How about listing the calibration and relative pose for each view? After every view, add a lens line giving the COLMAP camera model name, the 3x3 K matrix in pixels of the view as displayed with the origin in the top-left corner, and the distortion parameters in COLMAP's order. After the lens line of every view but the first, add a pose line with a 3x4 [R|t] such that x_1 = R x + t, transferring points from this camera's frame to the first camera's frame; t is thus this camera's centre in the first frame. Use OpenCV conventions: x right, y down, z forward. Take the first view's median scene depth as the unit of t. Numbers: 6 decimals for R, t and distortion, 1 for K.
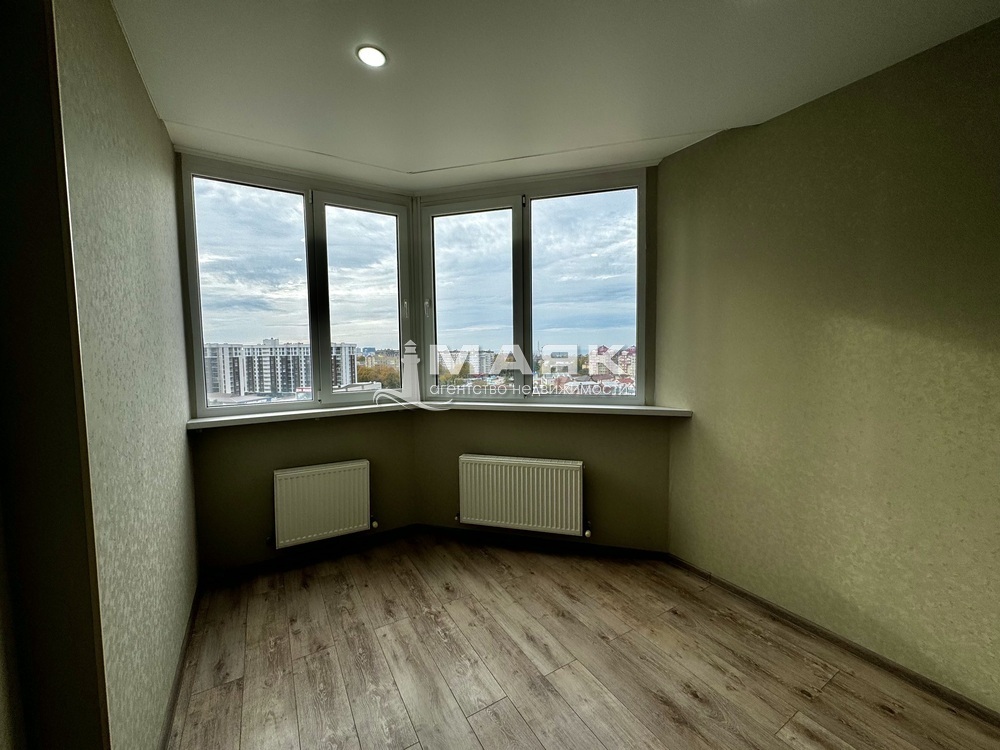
lens RADIAL K [[400.6, 0, 497.9], [0, 400.6, 365.4], [0, 0, 1]] dist [-0.003161, 0.000594]
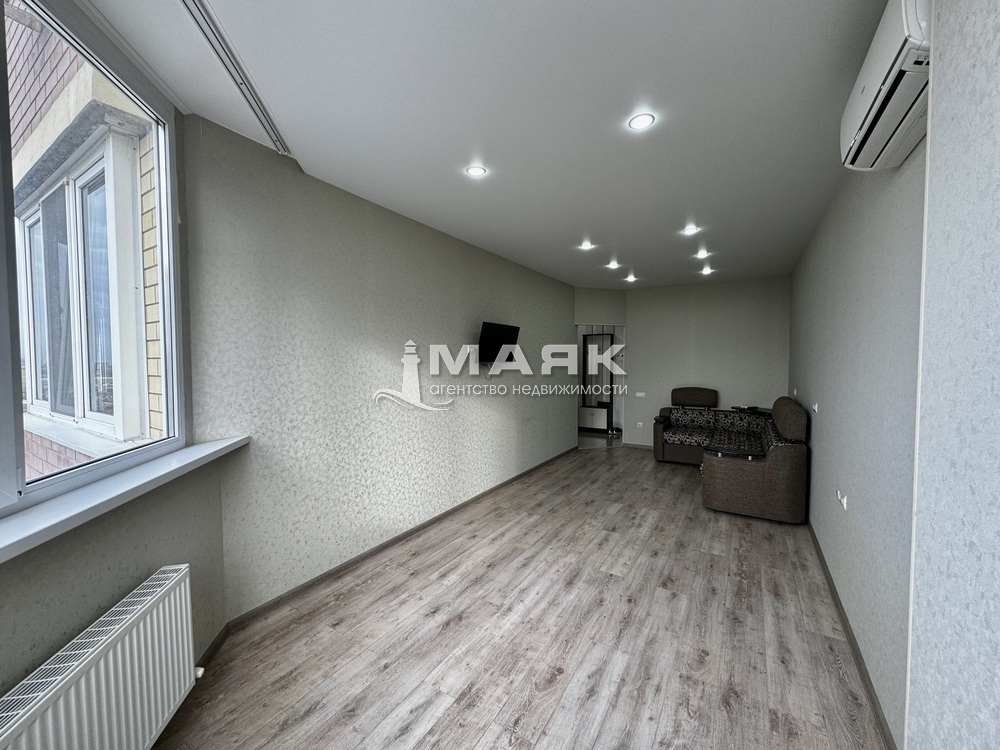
lens RADIAL K [[400.6, 0, 497.6], [0, 400.6, 379.0], [0, 0, 1]] dist [-0.003161, 0.000594]
pose [[-0.458870, -0.030910, 0.887966, -0.713726], [0.050440, 0.996877, 0.060767, -0.050301], [-0.887071, 0.072673, -0.455878, 1.199239]]
